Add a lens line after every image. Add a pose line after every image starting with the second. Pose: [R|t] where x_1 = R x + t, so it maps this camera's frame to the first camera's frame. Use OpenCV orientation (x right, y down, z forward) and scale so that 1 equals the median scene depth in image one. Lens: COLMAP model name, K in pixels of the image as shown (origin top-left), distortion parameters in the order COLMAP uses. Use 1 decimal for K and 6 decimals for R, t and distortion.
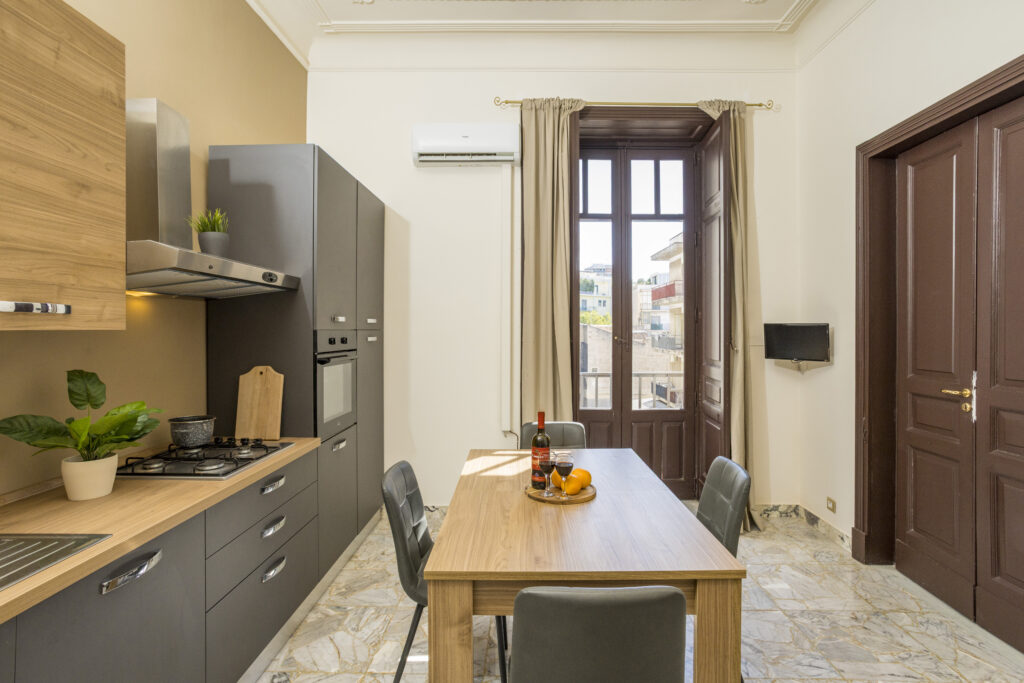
lens RADIAL K [[497.3, 0, 514.6], [0, 497.3, 333.5], [0, 0, 1]] dist [-0.054908, 0.036207]
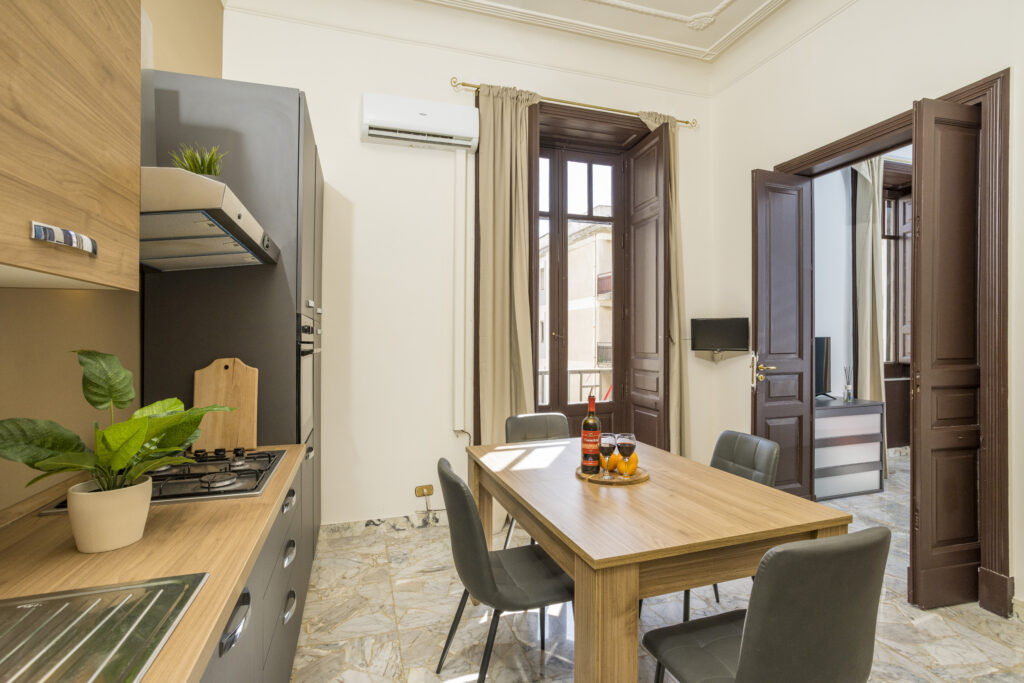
lens RADIAL K [[495.7, 0, 512.0], [0, 495.7, 341.5], [0, 0, 1]] dist [-0.051935, 0.035577]
pose [[0.947313, -0.006446, 0.320245, -0.237300], [0.008199, 0.999958, -0.004125, 0.033190], [-0.320205, 0.006534, 0.947326, 0.075137]]
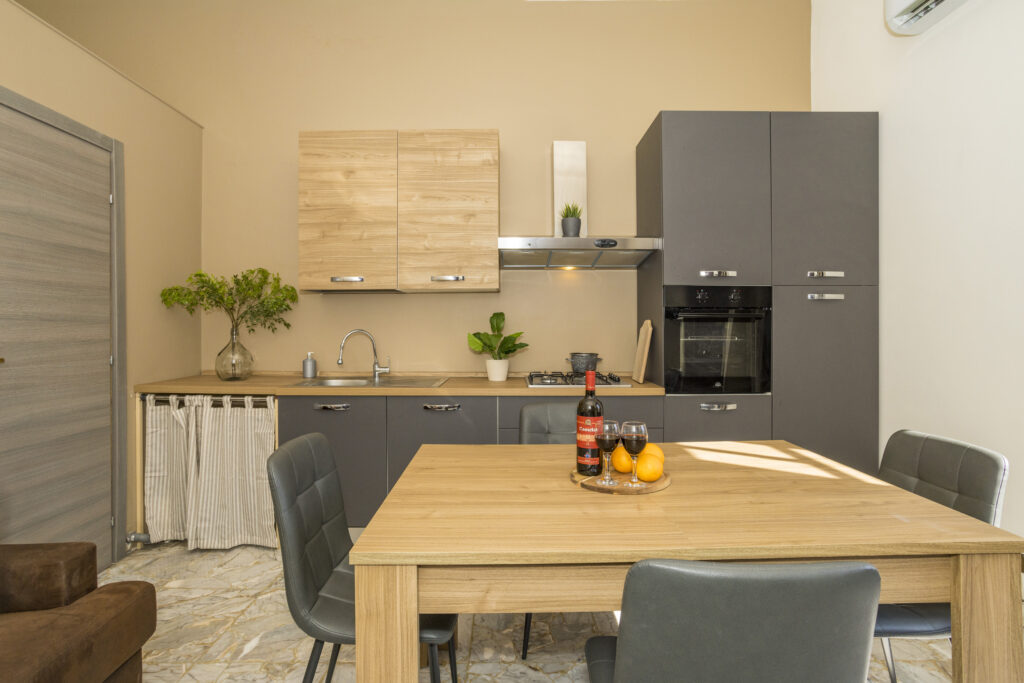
lens RADIAL K [[497.3, 0, 514.6], [0, 497.3, 333.5], [0, 0, 1]] dist [-0.054908, 0.036207]
pose [[0.010502, 0.018377, -0.999776, 0.465385], [-0.005606, 0.999816, 0.018318, 0.056784], [0.999929, 0.005412, 0.010603, 0.478849]]
